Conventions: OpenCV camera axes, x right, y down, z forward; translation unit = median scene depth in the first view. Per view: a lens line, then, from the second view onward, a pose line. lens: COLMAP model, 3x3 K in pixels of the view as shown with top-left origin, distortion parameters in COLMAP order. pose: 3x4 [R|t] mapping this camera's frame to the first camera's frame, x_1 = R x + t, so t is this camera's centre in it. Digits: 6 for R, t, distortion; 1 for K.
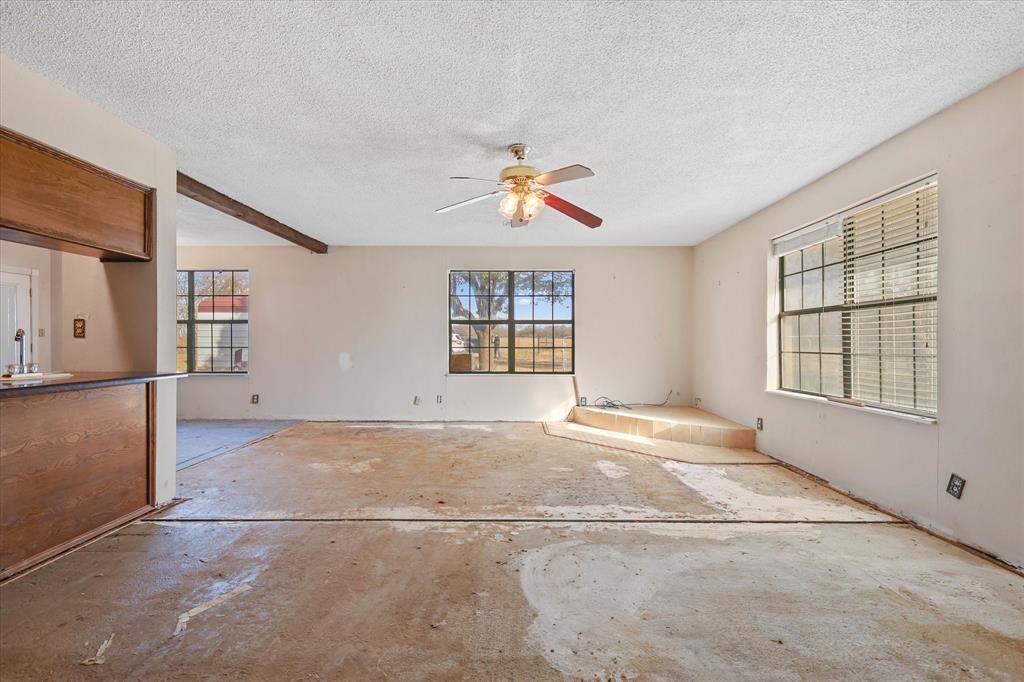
lens RADIAL K [[443.8, 0, 513.3], [0, 443.8, 344.9], [0, 0, 1]] dist [-0.000874, -0.000081]
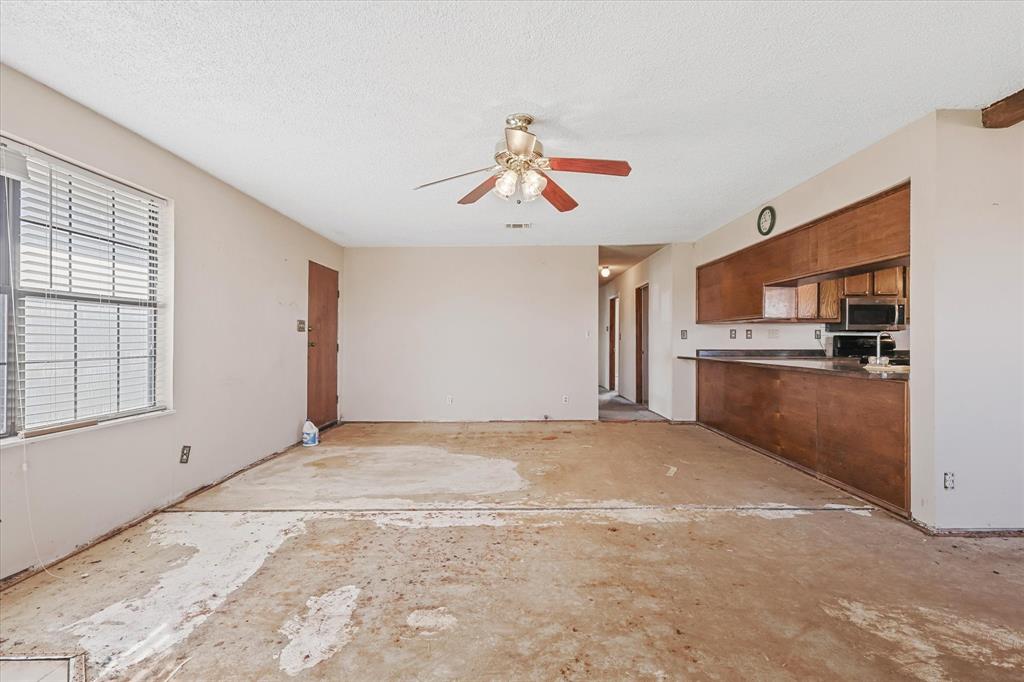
lens RADIAL K [[443.8, 0, 511.0], [0, 443.8, 339.0], [0, 0, 1]] dist [-0.000874, -0.000081]
pose [[-0.999985, 0.003274, 0.004419, 0.031936], [0.003270, 0.999994, -0.000944, -0.013901], [-0.004422, -0.000929, -0.999990, 2.022087]]
